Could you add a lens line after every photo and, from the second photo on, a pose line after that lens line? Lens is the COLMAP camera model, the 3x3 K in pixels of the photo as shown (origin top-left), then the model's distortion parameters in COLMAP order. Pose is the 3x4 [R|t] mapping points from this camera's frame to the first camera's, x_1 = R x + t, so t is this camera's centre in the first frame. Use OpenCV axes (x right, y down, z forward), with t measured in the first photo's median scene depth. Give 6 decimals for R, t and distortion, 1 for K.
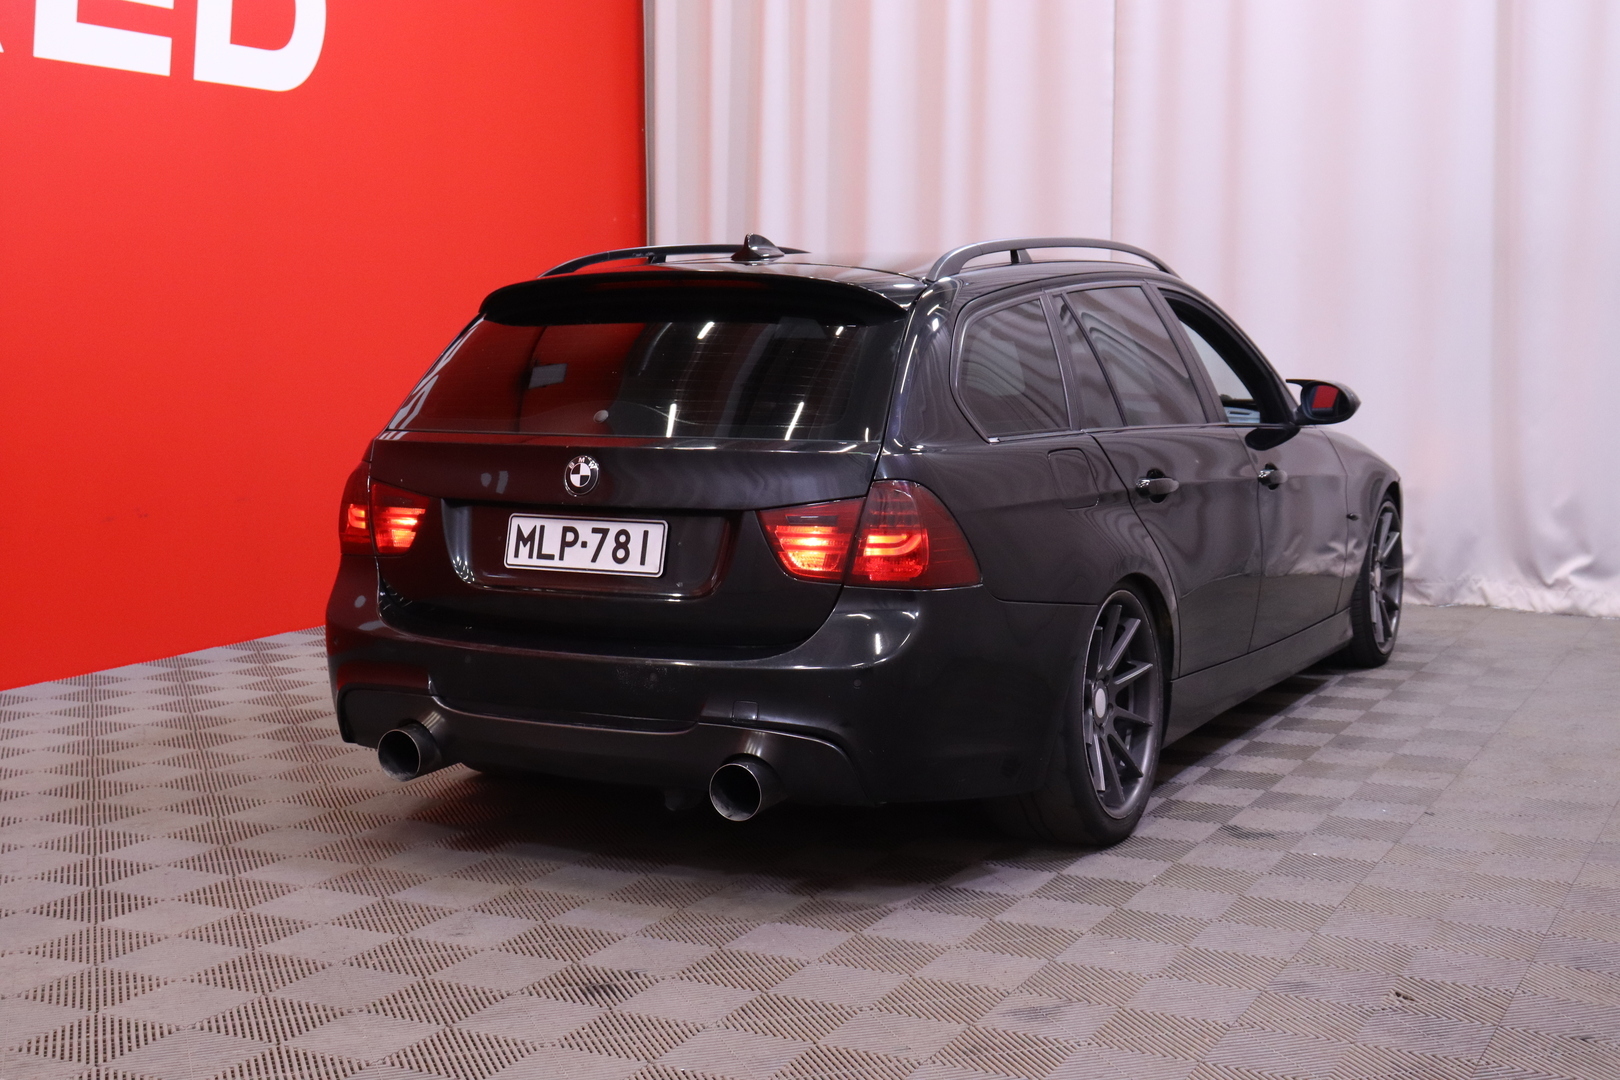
lens RADIAL K [[2284.5, 0, 808.0], [0, 2284.5, 487.2], [0, 0, 1]] dist [0.161145, 0.023066]
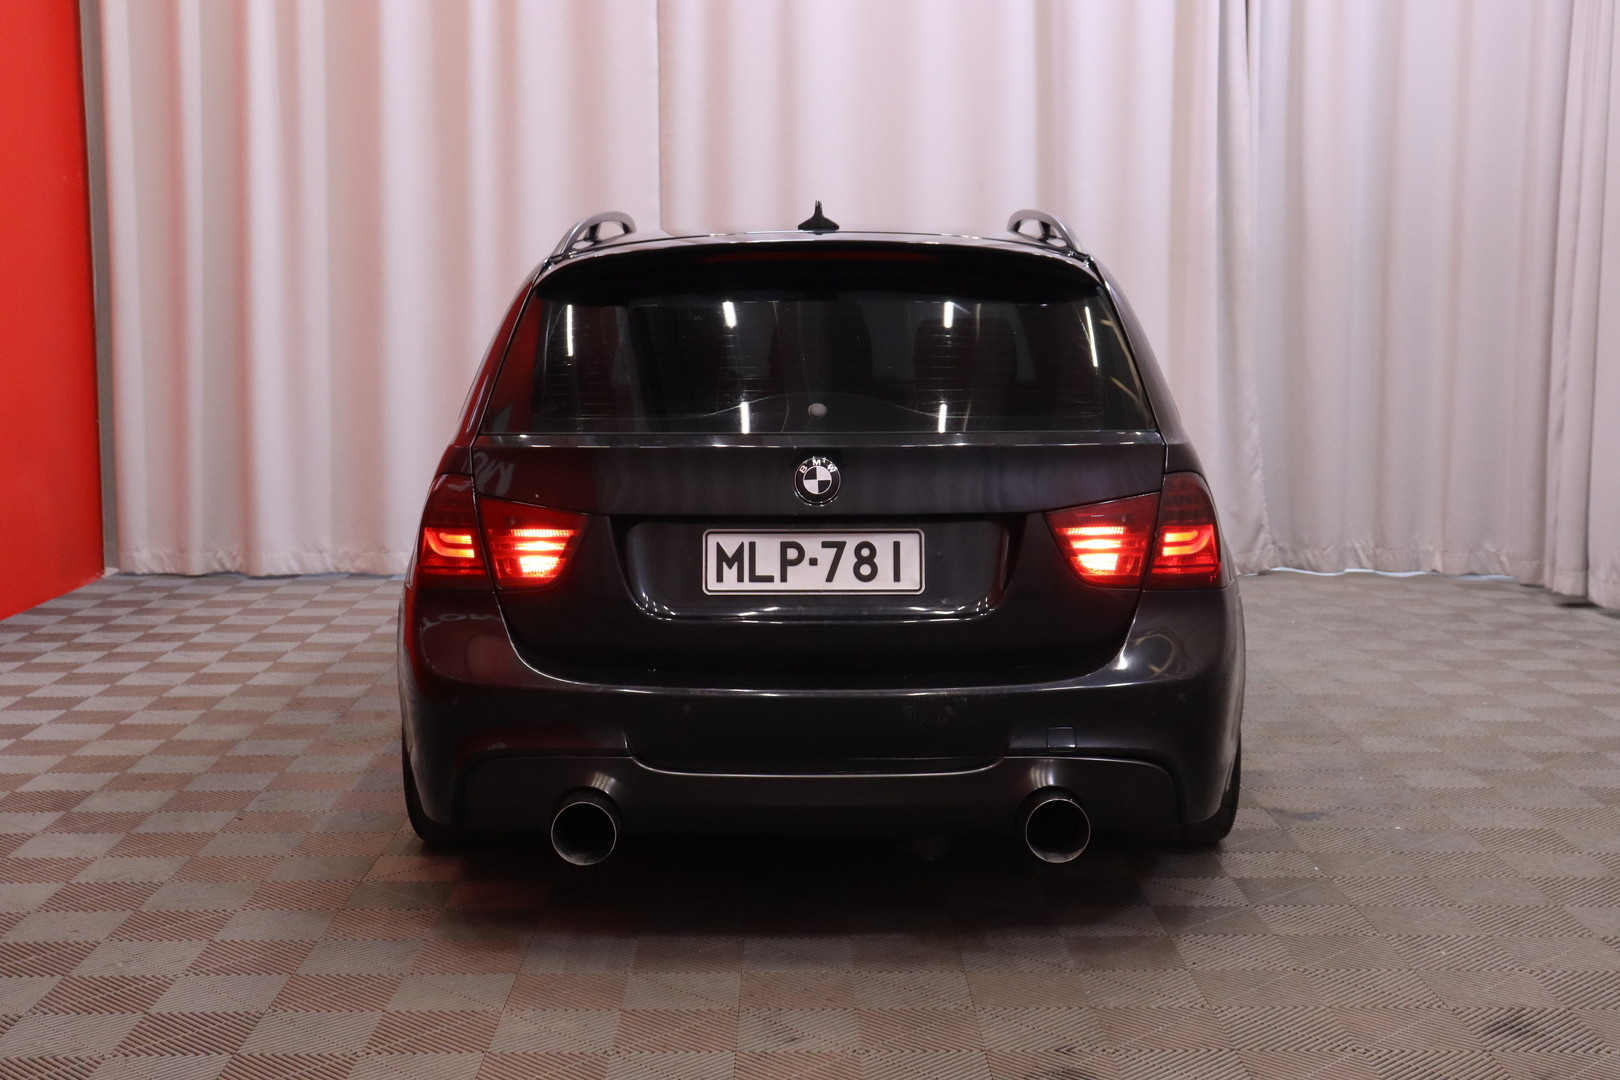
lens RADIAL K [[2285.3, 0, 809.8], [0, 2285.3, 514.3], [0, 0, 1]] dist [-0.030180, -0.049651]
pose [[0.885076, -0.047442, 0.463022, -0.488664], [0.038056, 0.998837, 0.029597, -0.017634], [-0.463888, -0.008575, 0.885852, 0.248573]]
